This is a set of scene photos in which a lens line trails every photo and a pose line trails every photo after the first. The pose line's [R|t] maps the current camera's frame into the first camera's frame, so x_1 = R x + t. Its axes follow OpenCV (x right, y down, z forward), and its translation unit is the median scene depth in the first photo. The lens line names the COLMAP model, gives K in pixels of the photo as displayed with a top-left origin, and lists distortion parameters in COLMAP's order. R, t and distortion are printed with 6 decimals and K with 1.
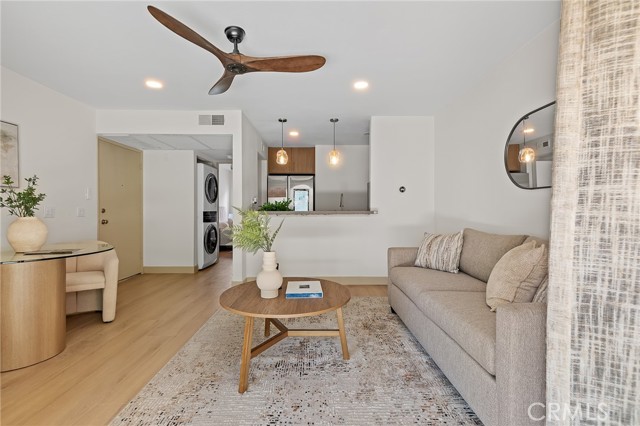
lens RADIAL K [[286.3, 0, 317.7], [0, 286.3, 212.6], [0, 0, 1]] dist [0.008519, -0.002359]
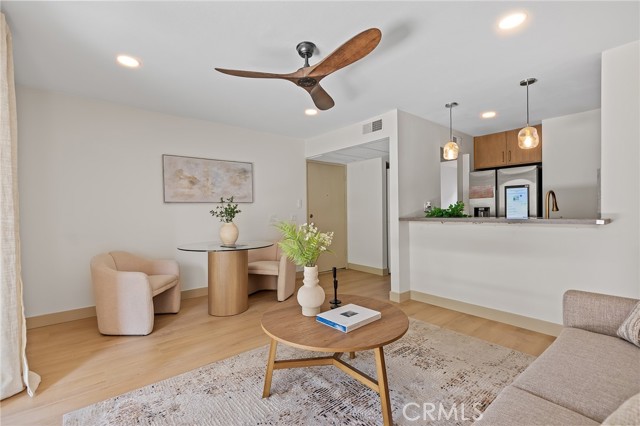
lens RADIAL K [[286.3, 0, 316.7], [0, 286.3, 213.1], [0, 0, 1]] dist [0.008519, -0.002359]
pose [[0.625771, -0.001749, -0.780005, 0.295059], [0.003952, 0.999992, 0.000928, -0.021142], [0.779997, -0.003663, 0.625773, 0.213992]]
